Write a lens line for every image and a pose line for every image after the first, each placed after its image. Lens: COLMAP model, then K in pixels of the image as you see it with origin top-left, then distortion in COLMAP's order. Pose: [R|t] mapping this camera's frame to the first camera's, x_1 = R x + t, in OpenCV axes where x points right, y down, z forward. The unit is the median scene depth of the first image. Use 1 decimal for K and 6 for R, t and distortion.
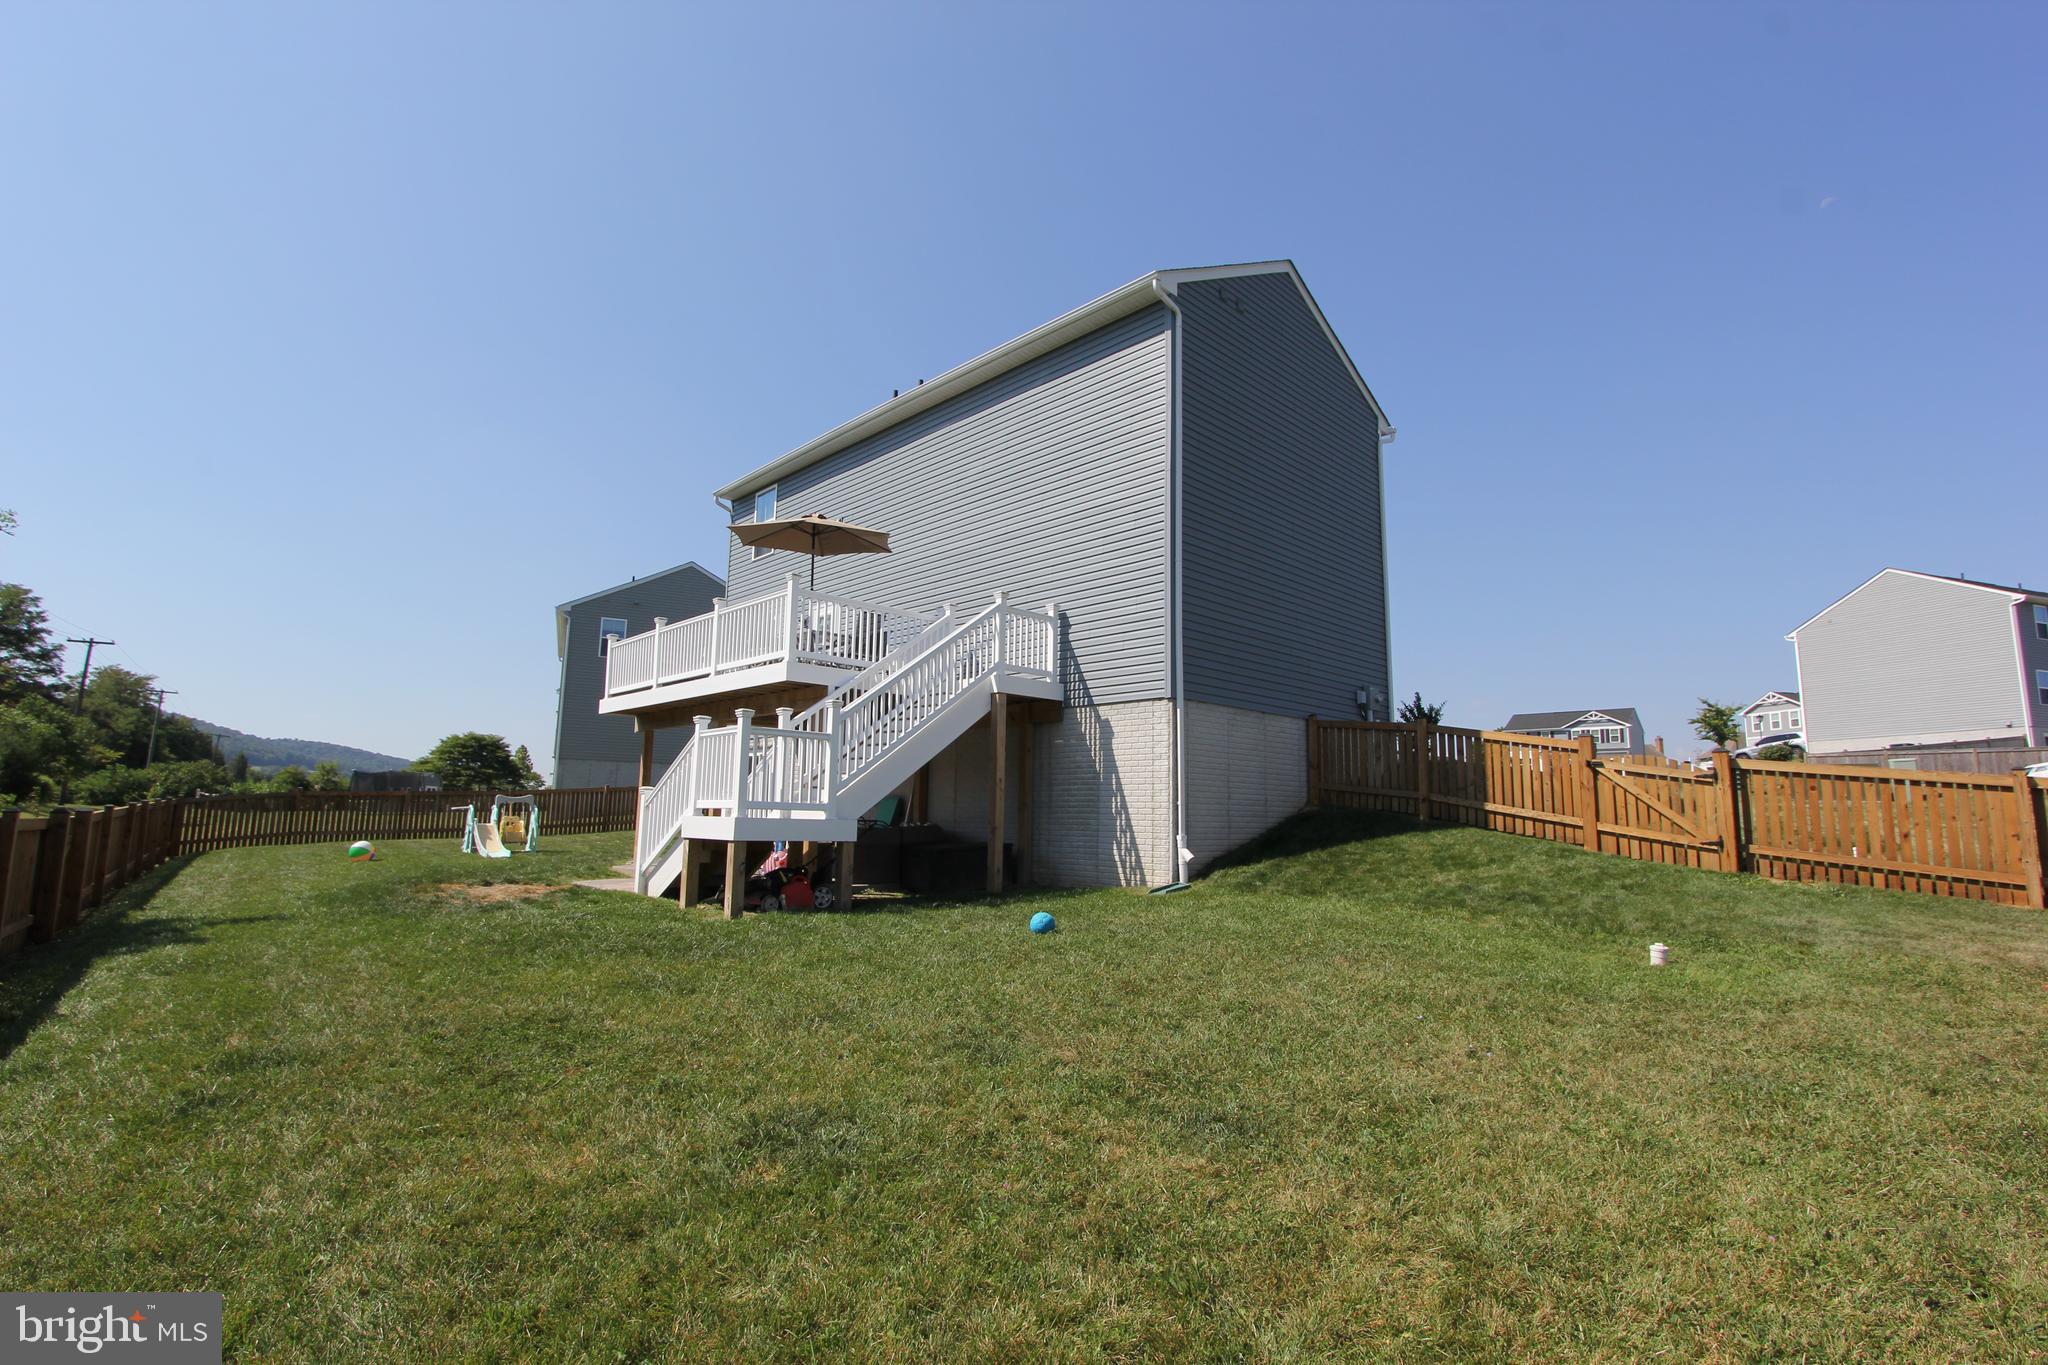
lens RADIAL K [[945.3, 0, 1030.5], [0, 945.3, 690.1], [0, 0, 1]] dist [-0.030730, 0.000021]
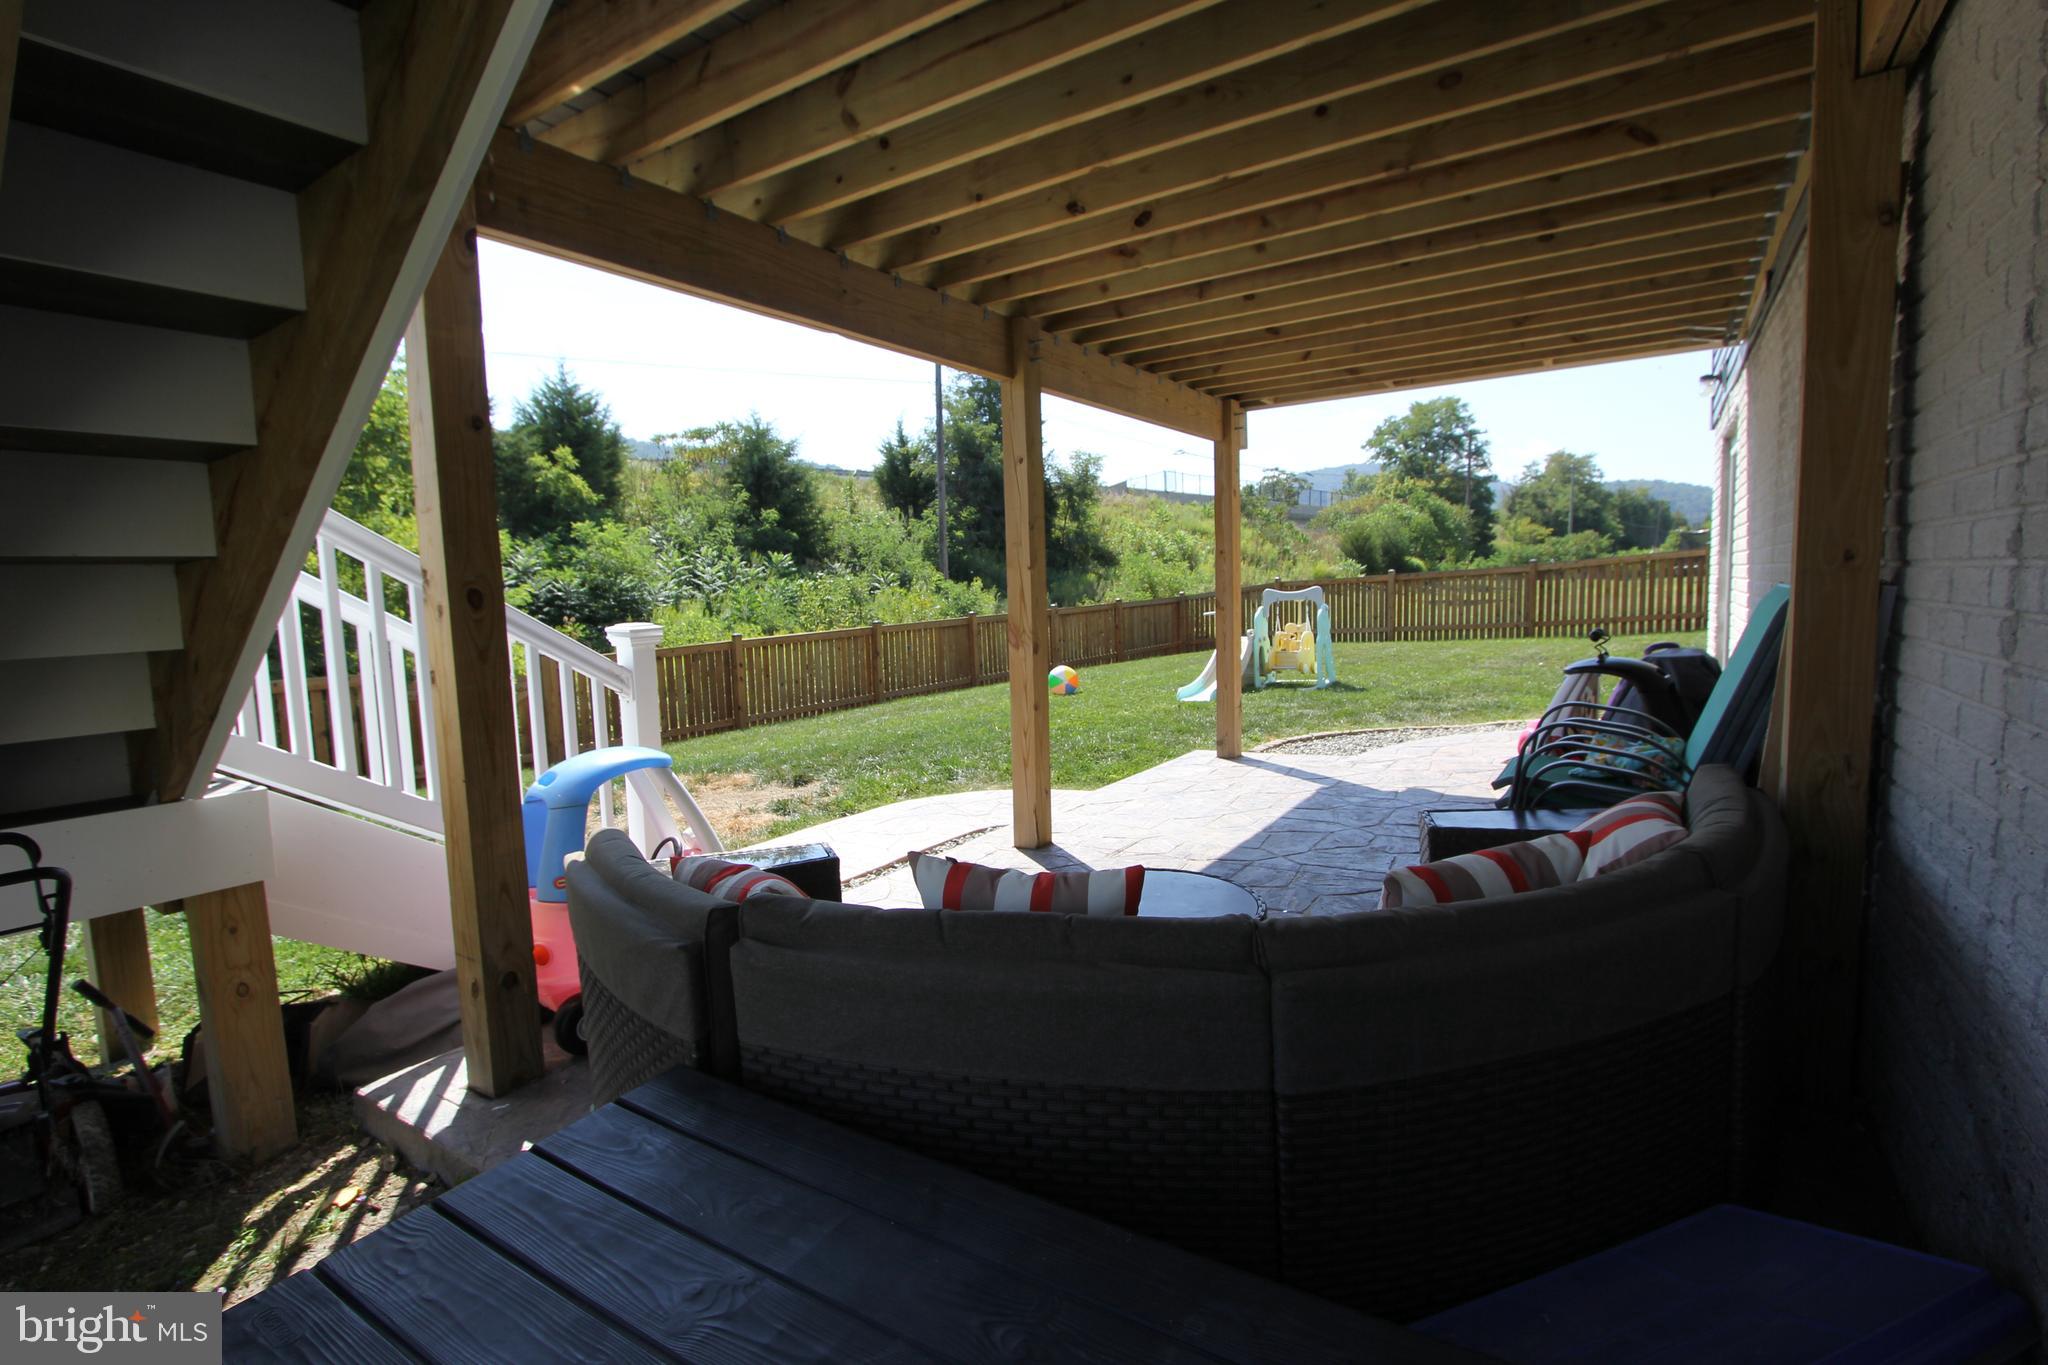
lens RADIAL K [[945.3, 0, 1015.1], [0, 945.3, 682.6], [0, 0, 1]] dist [-0.030730, 0.000021]
pose [[0.198254, 0.082384, -0.976682, -0.003374], [0.164276, 0.979573, 0.115973, 0.014464], [0.966286, -0.183437, 0.180670, 0.156624]]
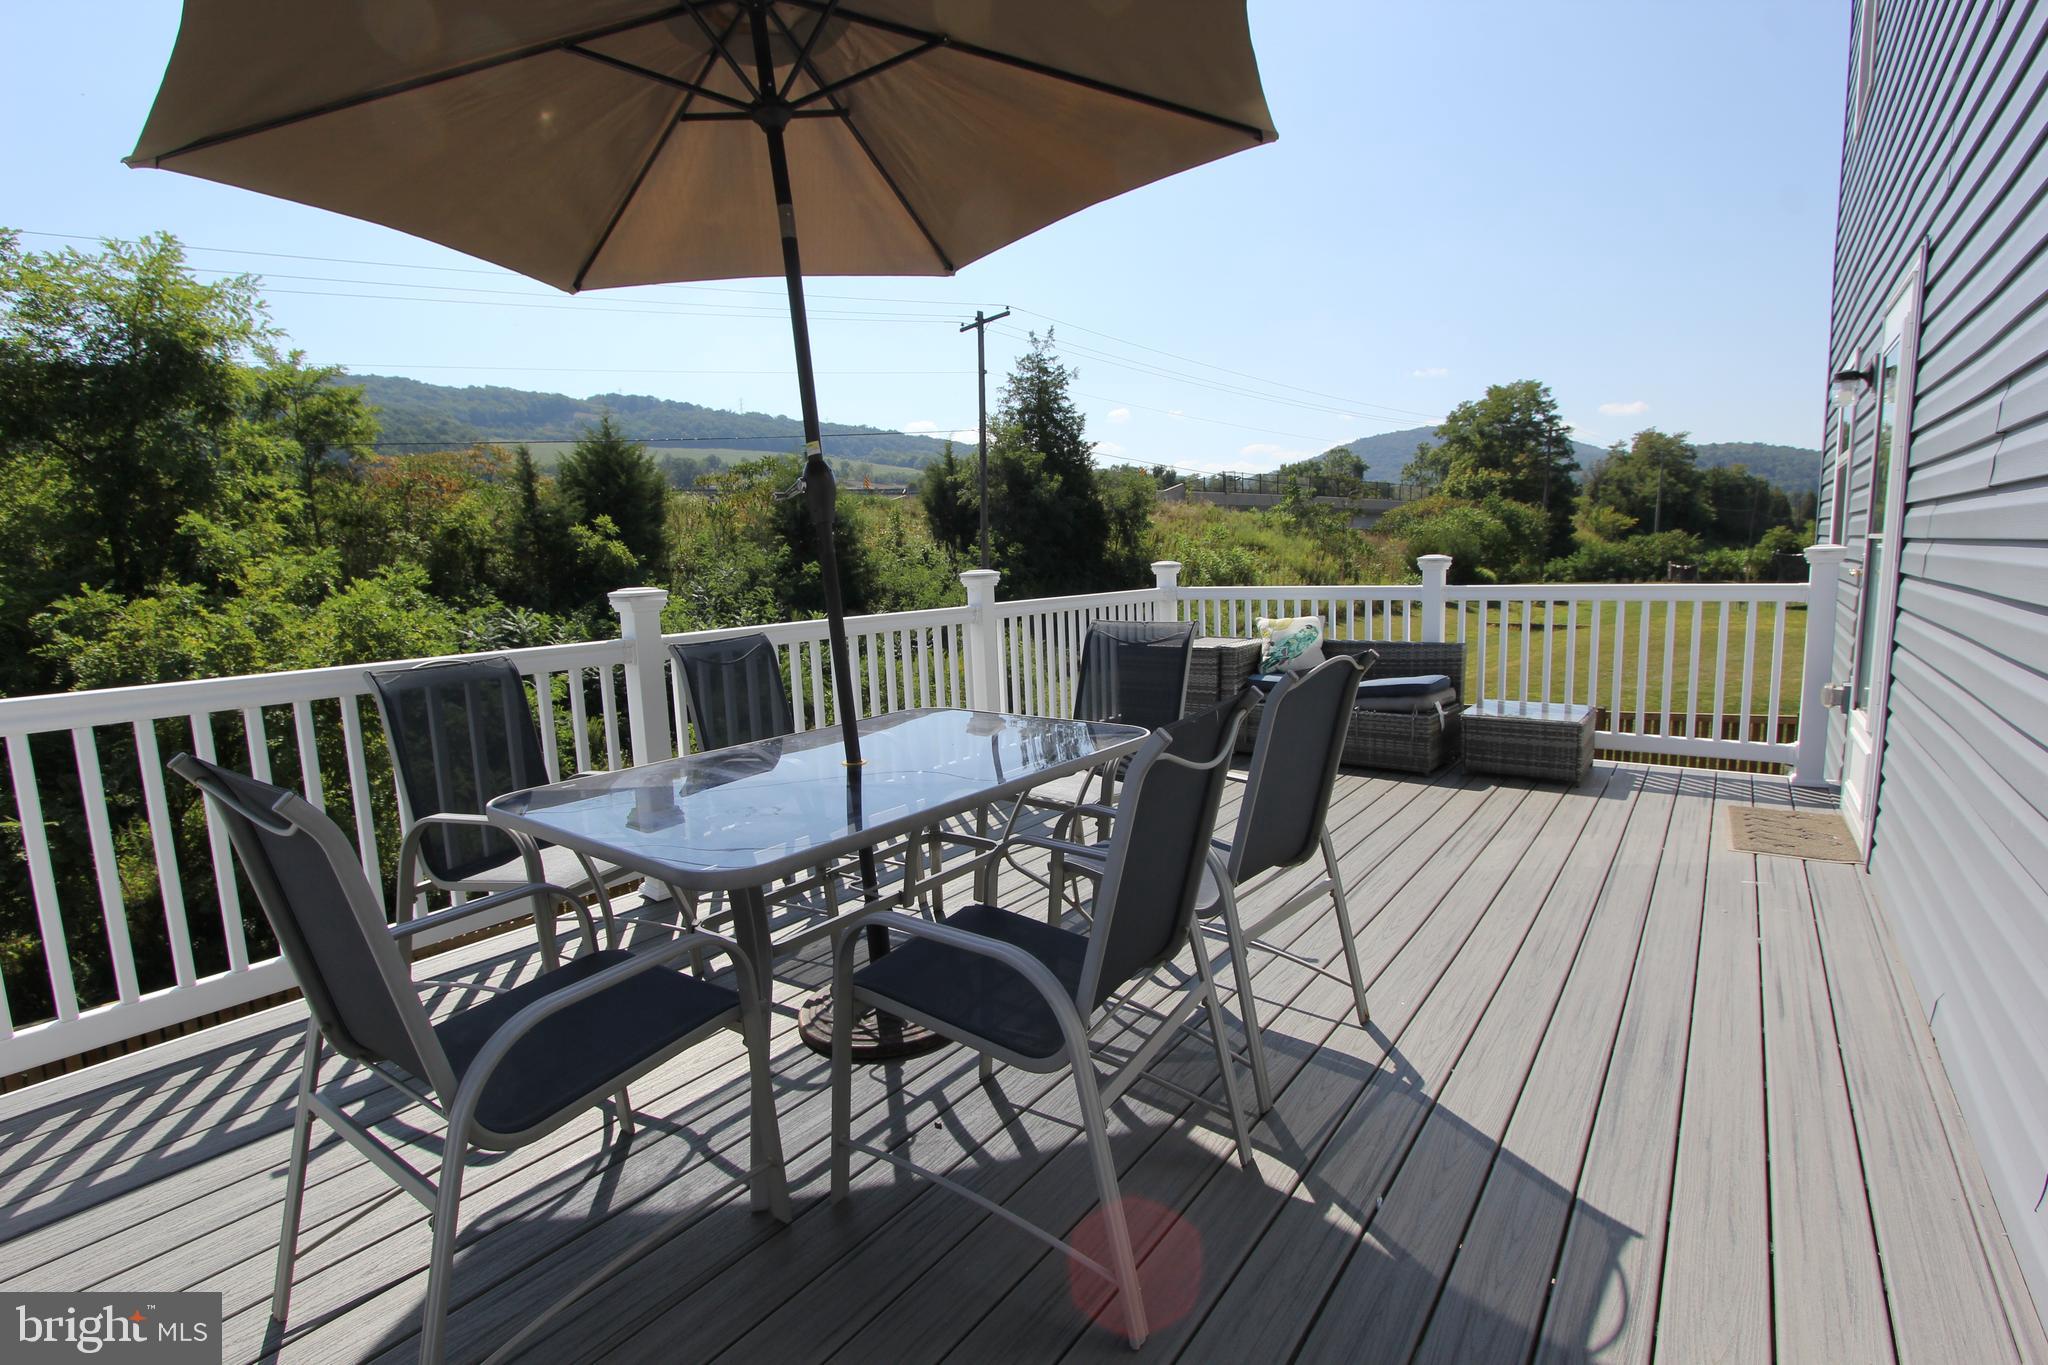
lens RADIAL K [[945.3, 0, 1009.4], [0, 945.3, 691.4], [0, 0, 1]] dist [-0.030730, 0.000021]
pose [[0.129239, 0.125304, -0.983665, -0.011529], [0.166190, 0.975216, 0.146063, -0.015929], [0.977588, -0.182353, 0.105212, 0.170143]]
